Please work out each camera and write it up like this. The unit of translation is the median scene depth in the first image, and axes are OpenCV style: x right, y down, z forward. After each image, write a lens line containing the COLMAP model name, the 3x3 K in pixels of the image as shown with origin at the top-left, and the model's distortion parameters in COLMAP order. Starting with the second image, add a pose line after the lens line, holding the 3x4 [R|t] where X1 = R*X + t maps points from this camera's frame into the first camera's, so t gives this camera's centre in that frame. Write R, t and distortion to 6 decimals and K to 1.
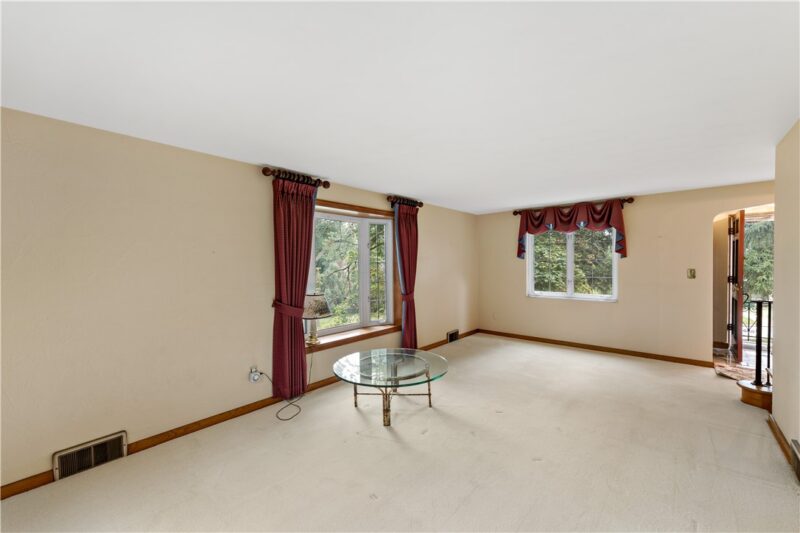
lens RADIAL K [[317.7, 0, 400.0], [0, 317.7, 266.5], [0, 0, 1]] dist [0.000346, 0.000031]
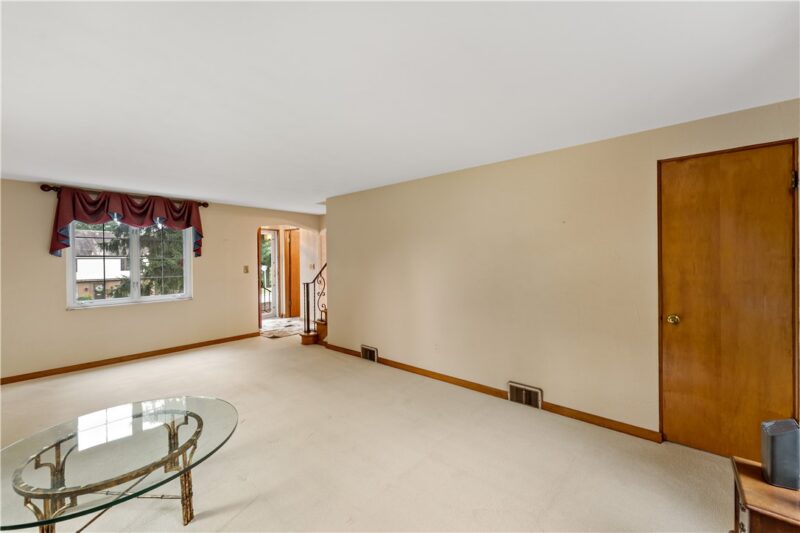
lens RADIAL K [[317.7, 0, 400.0], [0, 317.7, 266.5], [0, 0, 1]] dist [0.000346, 0.000031]
pose [[-0.036982, -0.018330, 0.999148, -0.348371], [0.022752, 0.999557, 0.019180, 0.000264], [-0.999057, 0.023442, -0.036548, 0.312485]]
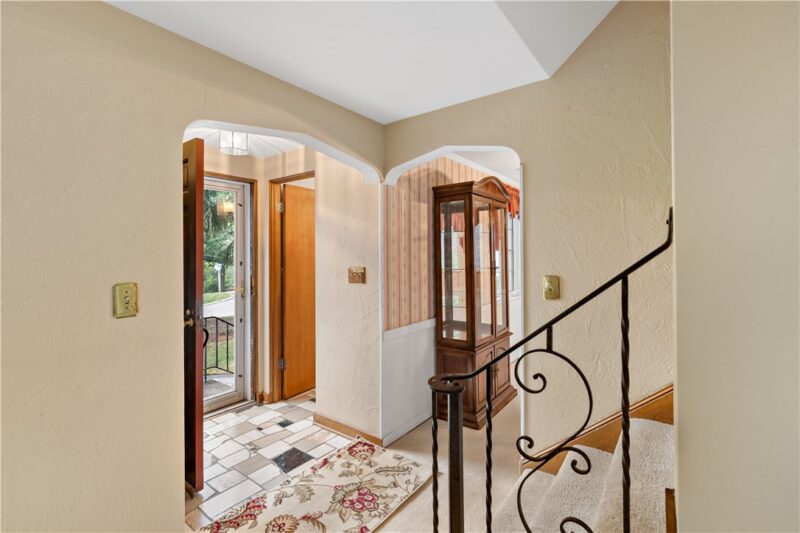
lens RADIAL K [[361.3, 0, 402.3], [0, 361.3, 257.3], [0, 0, 1]] dist [0.000494, 0.000050]
pose [[-0.103492, 0.001987, 0.994628, 0.445847], [0.020638, 0.999787, 0.000150, -0.006803], [-0.994416, 0.020542, -0.103511, 0.614053]]
